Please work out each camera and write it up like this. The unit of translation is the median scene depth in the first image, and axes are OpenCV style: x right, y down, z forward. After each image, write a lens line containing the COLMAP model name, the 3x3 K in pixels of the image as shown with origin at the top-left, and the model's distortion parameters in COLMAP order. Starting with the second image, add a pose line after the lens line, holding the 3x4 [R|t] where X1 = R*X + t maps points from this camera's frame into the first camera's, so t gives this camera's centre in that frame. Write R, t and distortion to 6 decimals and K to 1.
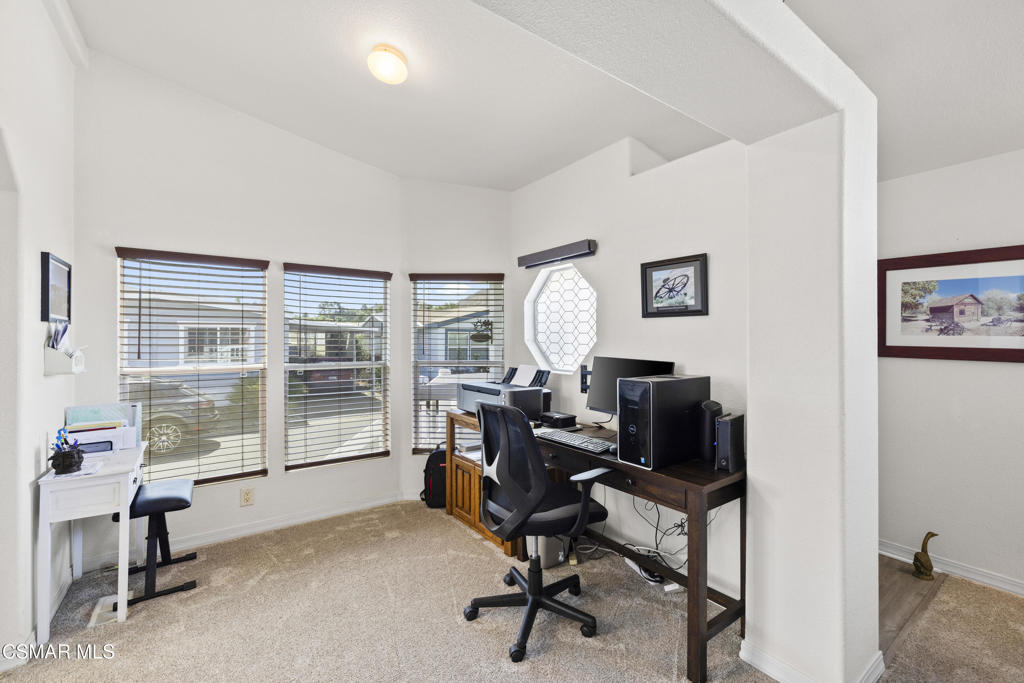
lens RADIAL K [[422.9, 0, 512.0], [0, 422.9, 341.5], [0, 0, 1]] dist [-0.000016, 0.000025]
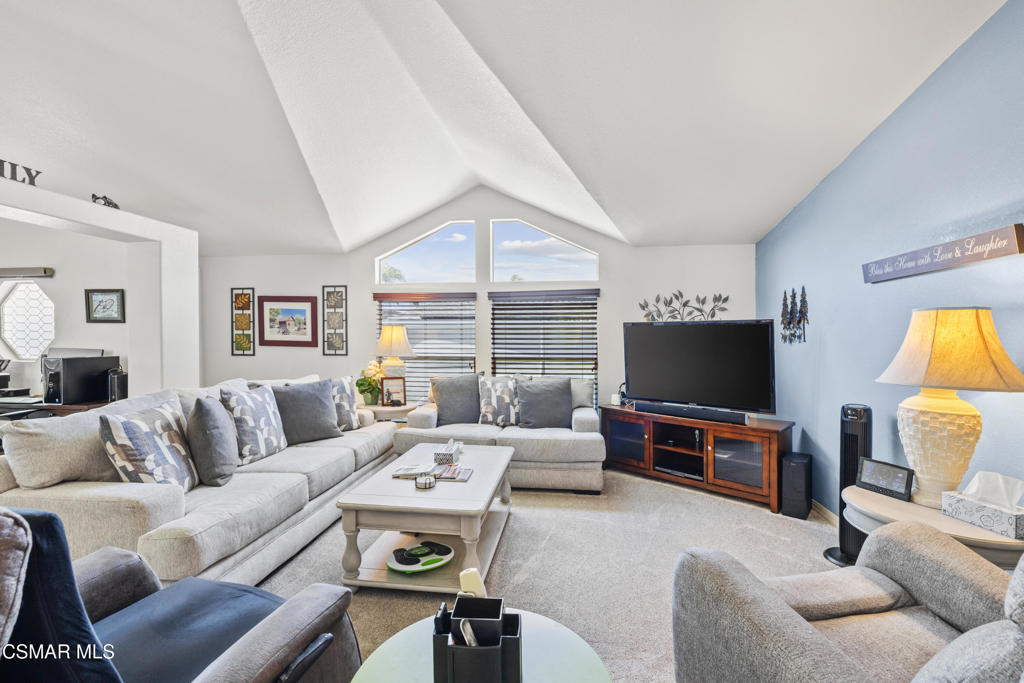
lens RADIAL K [[437.0, 0, 512.0], [0, 437.0, 341.5], [0, 0, 1]] dist [-0.000567, -0.000082]
pose [[0.685682, -0.004819, 0.727886, 0.210811], [0.001767, 0.999986, 0.004956, 0.009852], [-0.727899, -0.002112, 0.685681, -1.330871]]
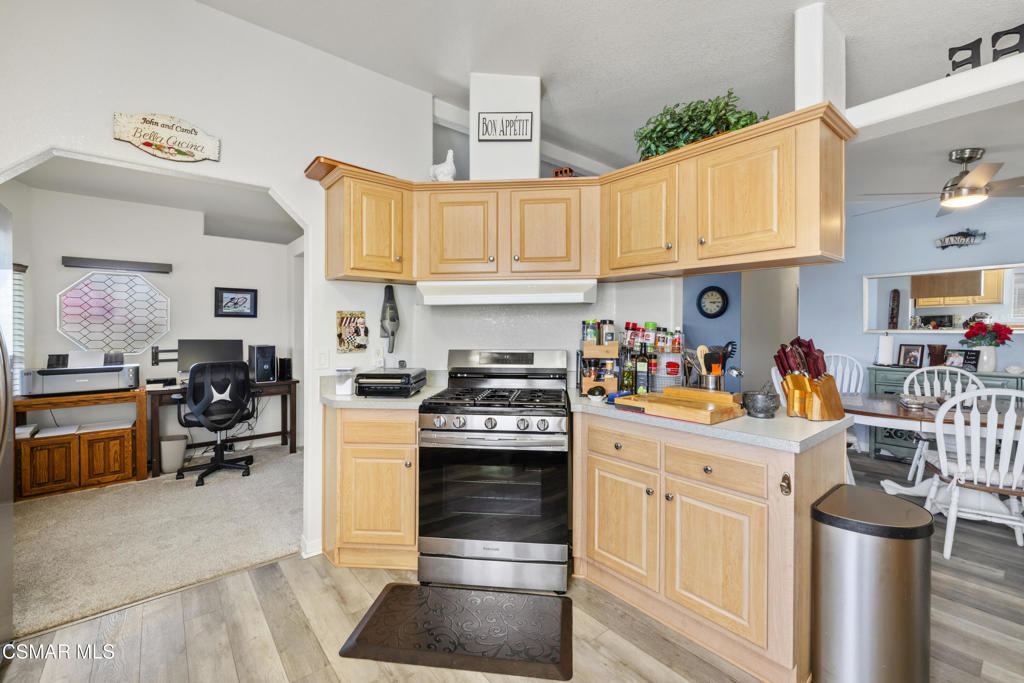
lens RADIAL K [[435.2, 0, 513.0], [0, 435.2, 328.7], [0, 0, 1]] dist [-0.001333, 0.000007]
pose [[-0.078560, -0.008681, 0.996872, -1.688833], [0.004318, 0.999950, 0.009048, -0.016366], [-0.996900, 0.005016, -0.078519, -0.136988]]
